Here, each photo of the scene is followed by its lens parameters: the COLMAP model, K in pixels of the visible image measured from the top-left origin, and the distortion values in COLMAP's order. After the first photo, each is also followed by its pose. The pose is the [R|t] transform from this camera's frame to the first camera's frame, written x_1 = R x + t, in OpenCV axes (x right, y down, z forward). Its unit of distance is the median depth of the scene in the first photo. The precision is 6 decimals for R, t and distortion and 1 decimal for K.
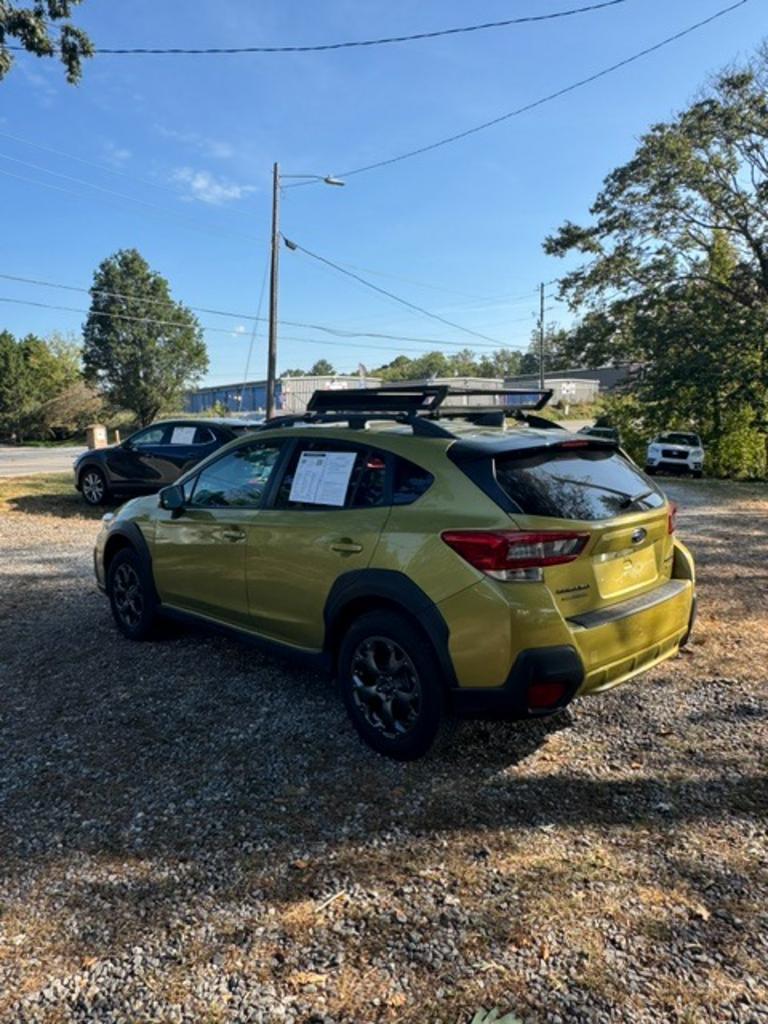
lens RADIAL K [[730.0, 0, 384.0], [0, 730.0, 512.0], [0, 0, 1]] dist [-0.003399, 0.002265]
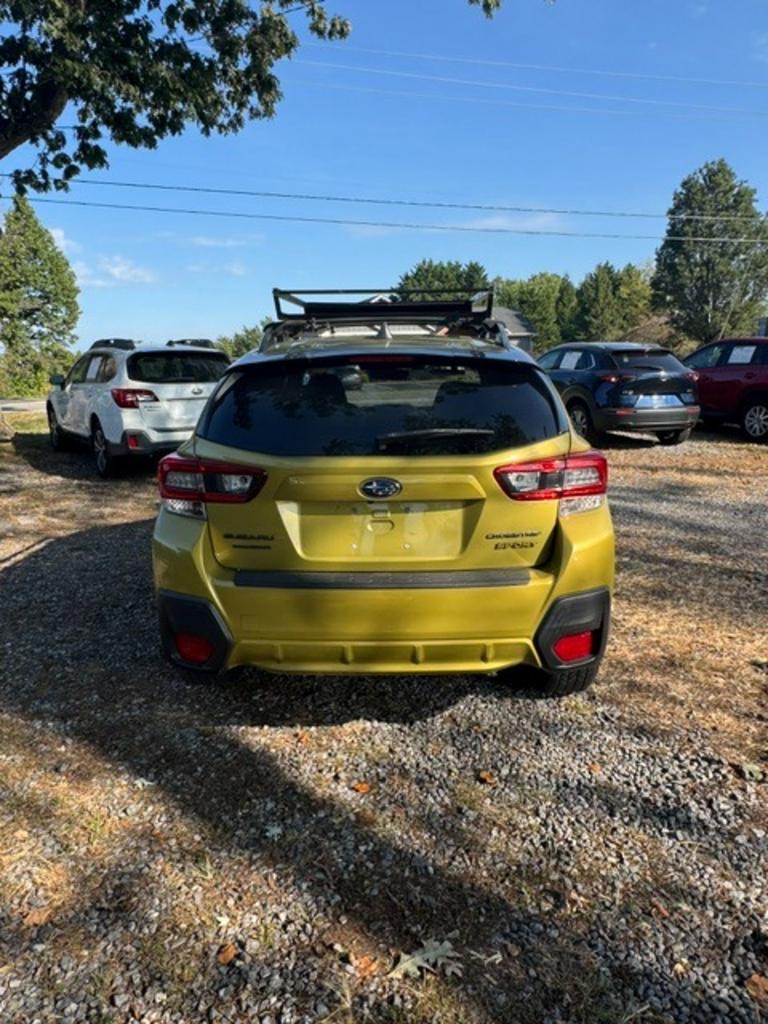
lens RADIAL K [[731.2, 0, 390.0], [0, 731.2, 513.1], [0, 0, 1]] dist [-0.004174, 0.001022]
pose [[0.695444, 0.155251, -0.701609, 0.081523], [-0.088213, 0.987442, 0.131062, -0.004012], [0.713145, -0.029255, 0.700406, 0.046378]]
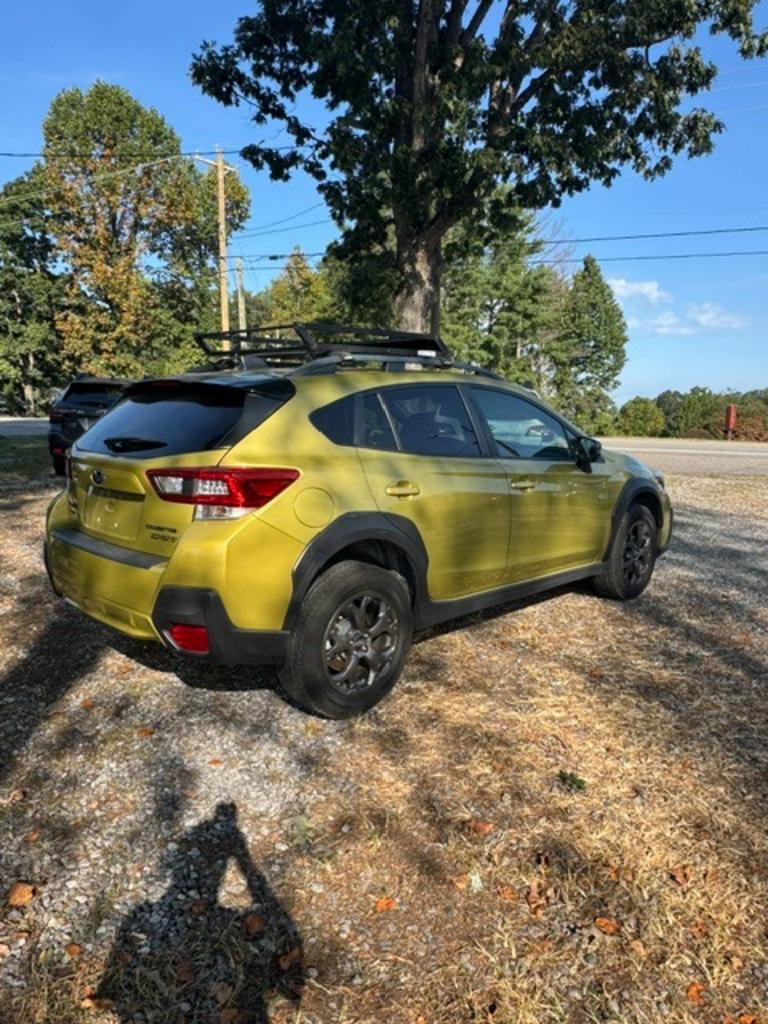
lens RADIAL K [[730.0, 0, 384.0], [0, 730.0, 512.0], [0, 0, 1]] dist [-0.003399, 0.002265]
pose [[-0.005696, 0.160878, -0.986958, 0.122950], [-0.139850, 0.977146, 0.160086, -0.012565], [0.990156, 0.138938, 0.016933, 0.127672]]
